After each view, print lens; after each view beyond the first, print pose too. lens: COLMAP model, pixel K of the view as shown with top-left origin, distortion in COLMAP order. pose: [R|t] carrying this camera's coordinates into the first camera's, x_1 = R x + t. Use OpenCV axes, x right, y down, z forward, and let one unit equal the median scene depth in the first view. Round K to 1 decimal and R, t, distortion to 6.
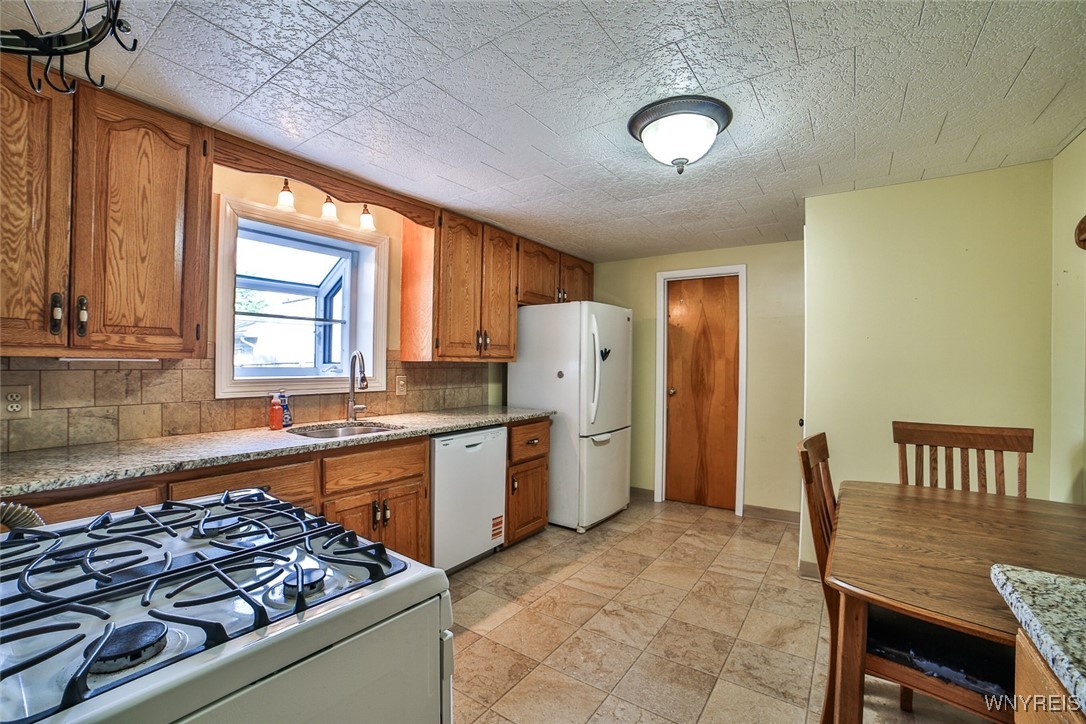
lens RADIAL K [[488.9, 0, 541.1], [0, 488.9, 362.4], [0, 0, 1]] dist [-0.010709, 0.006457]
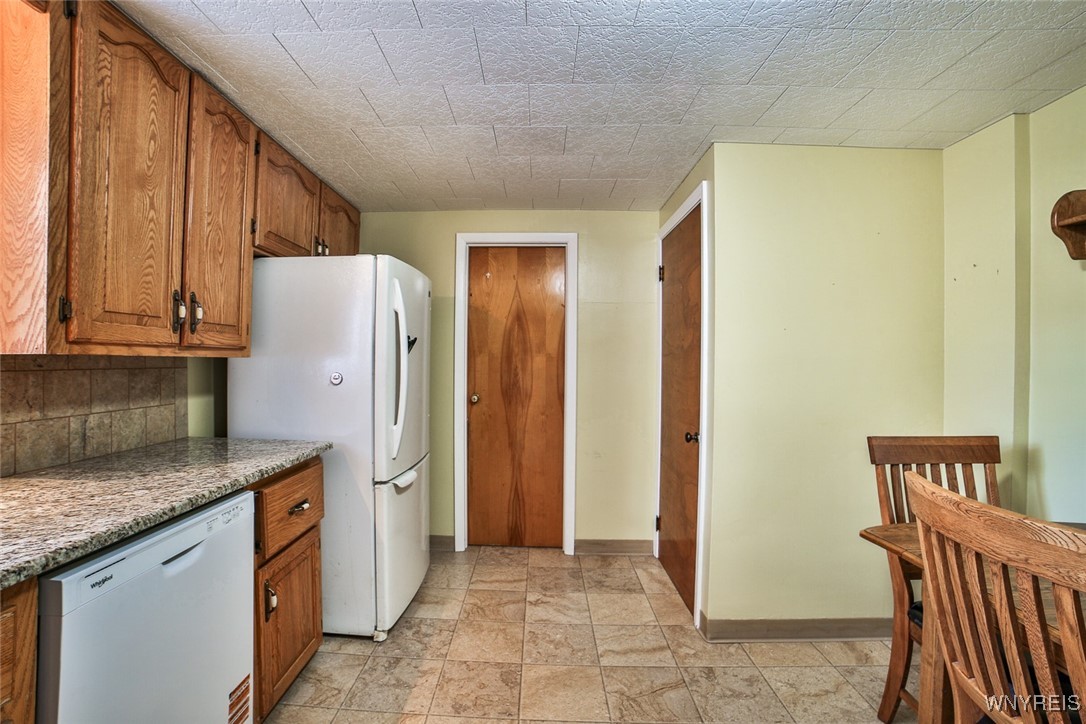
lens RADIAL K [[499.0, 0, 516.5], [0, 499.0, 361.9], [0, 0, 1]] dist [-0.052533, 0.002559]
pose [[0.845659, -0.000875, 0.533723, -0.092850], [-0.003254, 0.999972, 0.006797, -0.000223], [-0.533714, -0.007485, 0.845632, 0.383607]]
